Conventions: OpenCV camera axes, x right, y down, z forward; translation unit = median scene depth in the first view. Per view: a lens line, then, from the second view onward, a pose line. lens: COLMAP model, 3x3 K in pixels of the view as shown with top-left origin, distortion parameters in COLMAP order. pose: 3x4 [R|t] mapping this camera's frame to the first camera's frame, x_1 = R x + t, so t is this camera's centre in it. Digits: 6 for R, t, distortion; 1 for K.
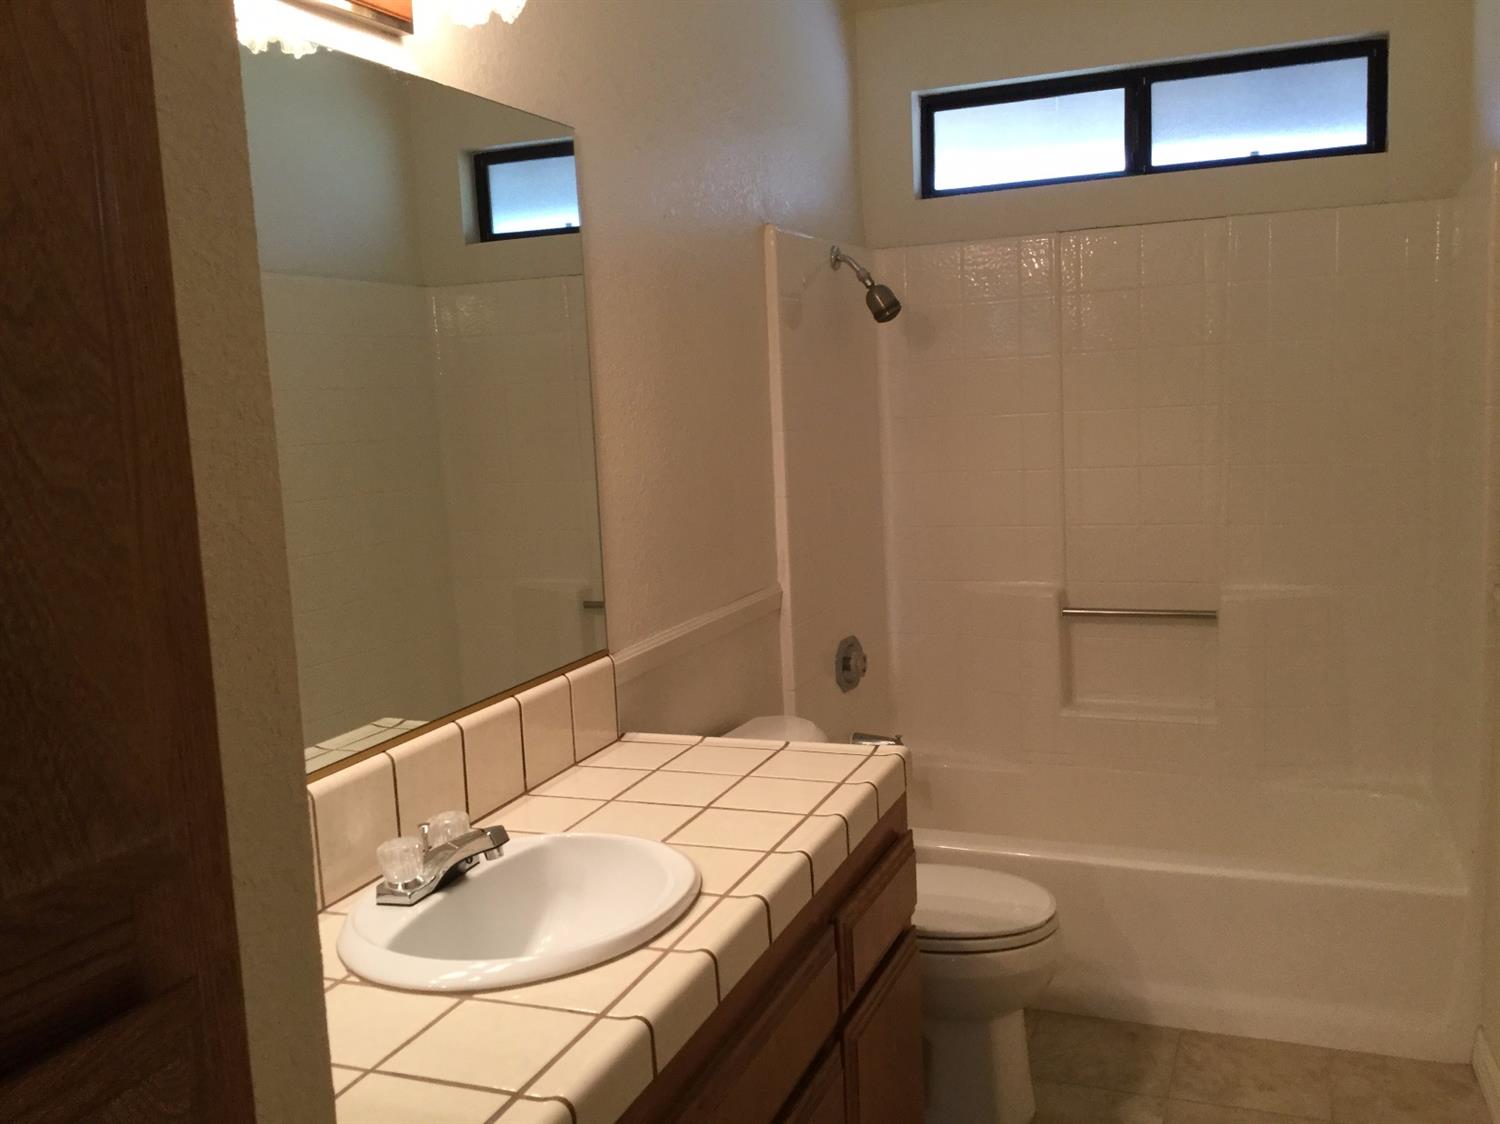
lens RADIAL K [[1353.1, 0, 742.6], [0, 1353.1, 559.4], [0, 0, 1]] dist [0.106473, -0.187634]
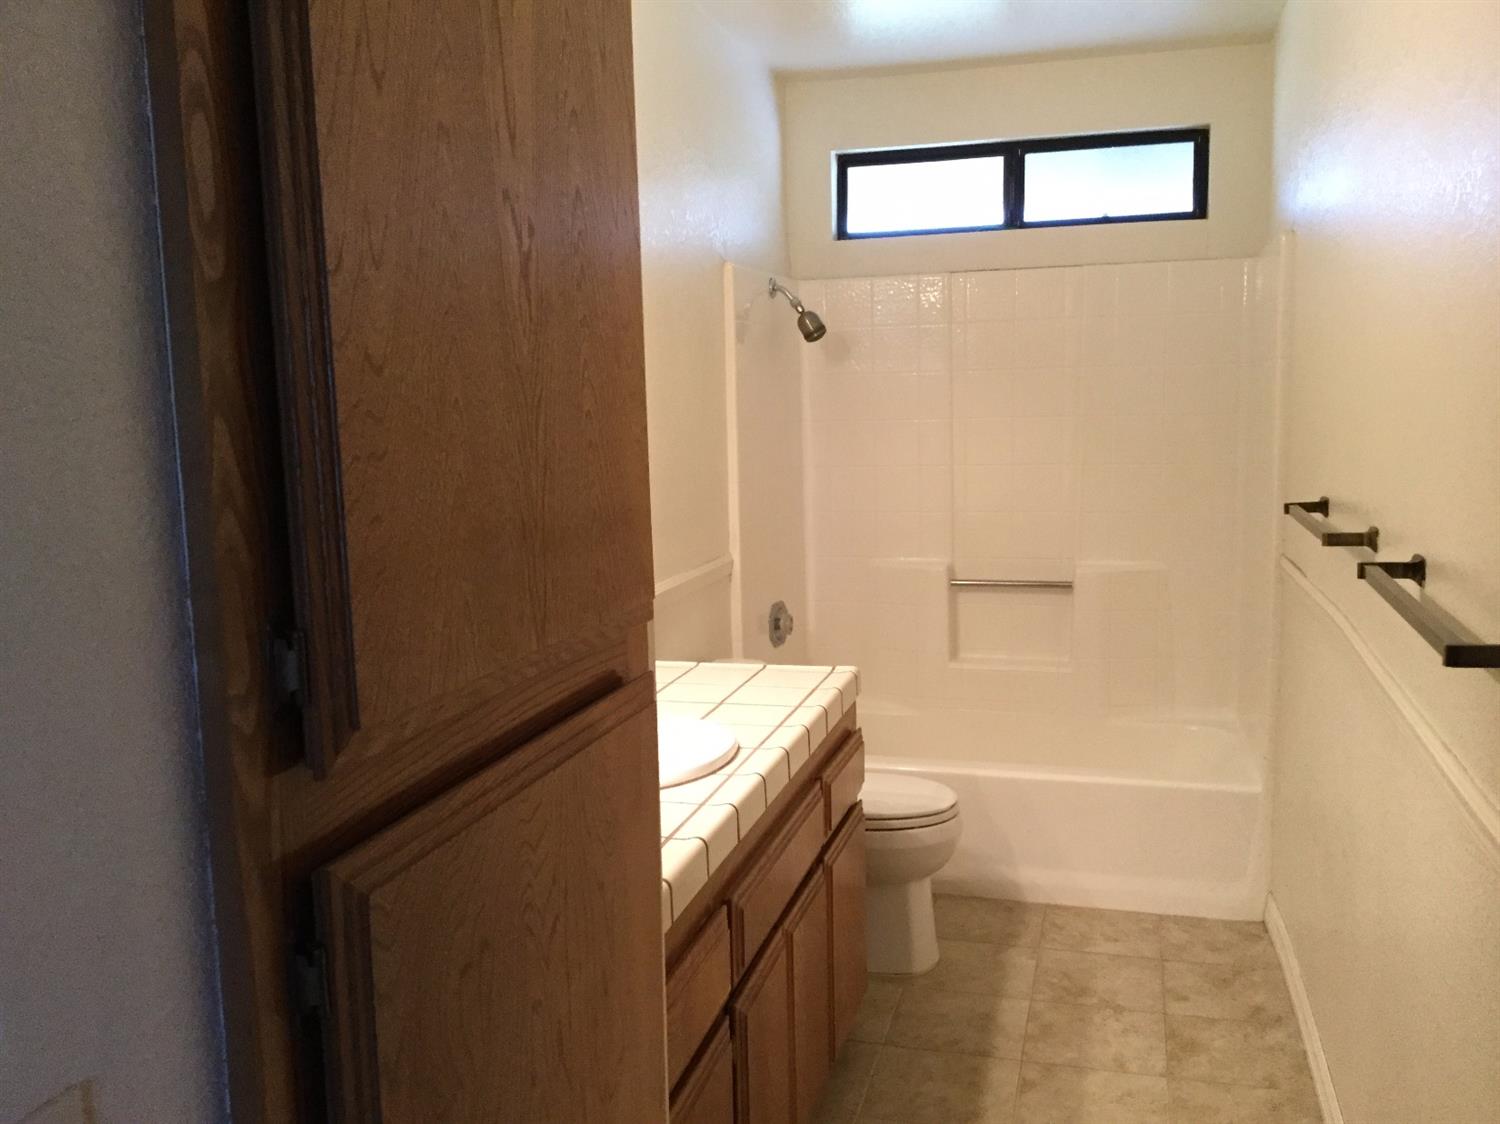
lens RADIAL K [[1353.1, 0, 742.6], [0, 1353.1, 559.4], [0, 0, 1]] dist [0.106473, -0.187634]
pose [[0.993906, 0.009522, 0.109820, -0.091368], [-0.009095, 0.999949, -0.004386, 0.026647], [-0.109856, 0.003361, 0.993942, -0.205214]]
